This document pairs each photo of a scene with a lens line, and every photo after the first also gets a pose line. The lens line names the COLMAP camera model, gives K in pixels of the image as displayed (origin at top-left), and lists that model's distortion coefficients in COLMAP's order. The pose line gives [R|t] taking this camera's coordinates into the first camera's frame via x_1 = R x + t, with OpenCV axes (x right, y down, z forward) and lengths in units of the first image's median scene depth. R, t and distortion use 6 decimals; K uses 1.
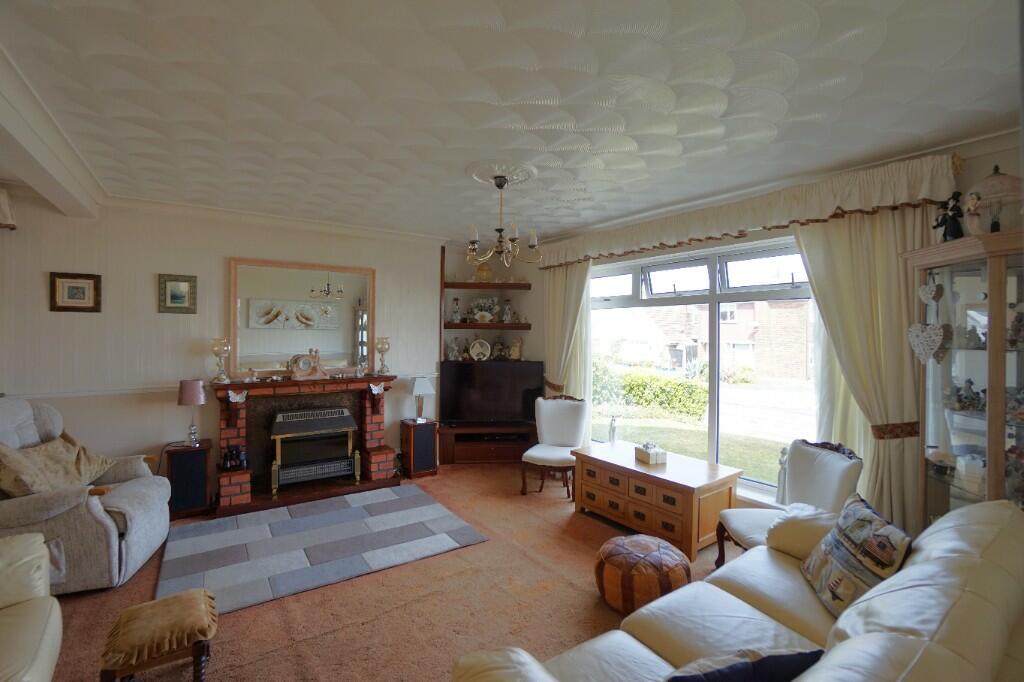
lens RADIAL K [[457.0, 0, 506.1], [0, 457.0, 337.8], [0, 0, 1]] dist [-0.040371, 0.005850]
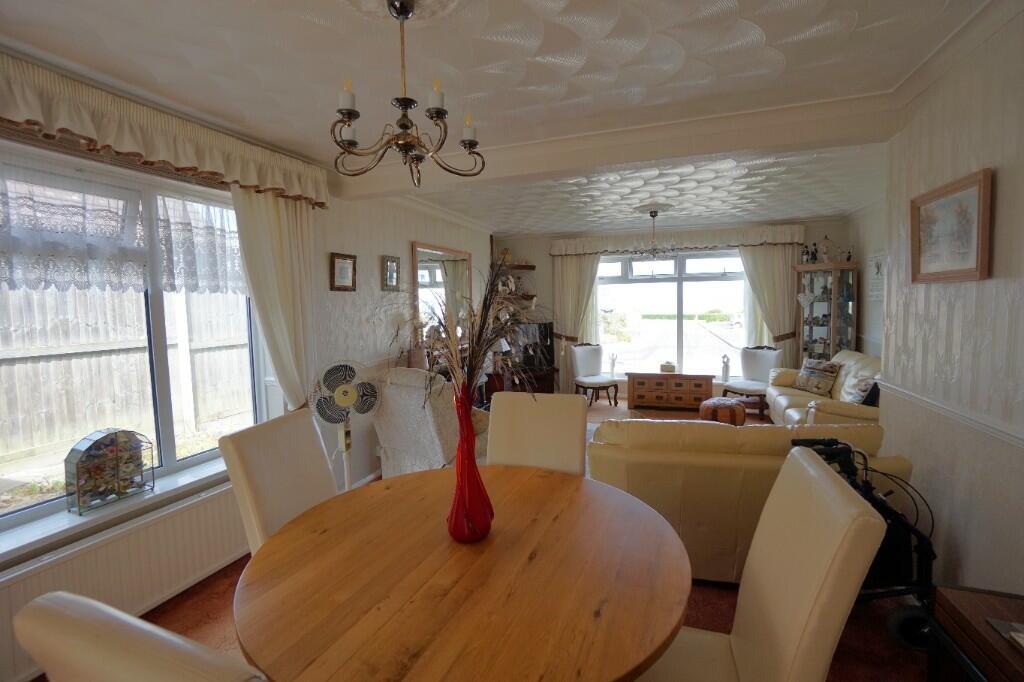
lens RADIAL K [[457.0, 0, 518.0], [0, 457.0, 338.4], [0, 0, 1]] dist [-0.040371, 0.005850]
pose [[0.813780, -0.072491, 0.576635, -1.020616], [0.034862, 0.996493, 0.076074, -0.011316], [-0.580127, -0.041804, 0.813453, -0.093708]]
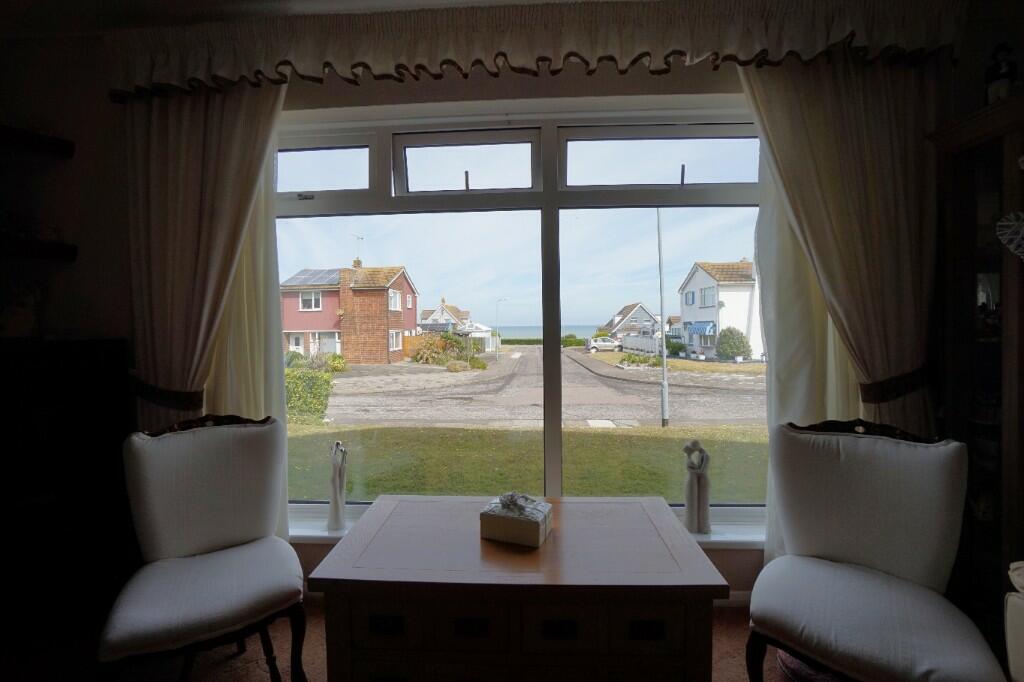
lens RADIAL K [[457.0, 0, 509.4], [0, 457.0, 334.5], [0, 0, 1]] dist [-0.040371, 0.005850]
pose [[0.621501, -0.030866, 0.782805, -0.017647], [0.024540, 0.999500, 0.019927, 0.061128], [-0.783029, 0.006826, 0.621948, 0.628297]]
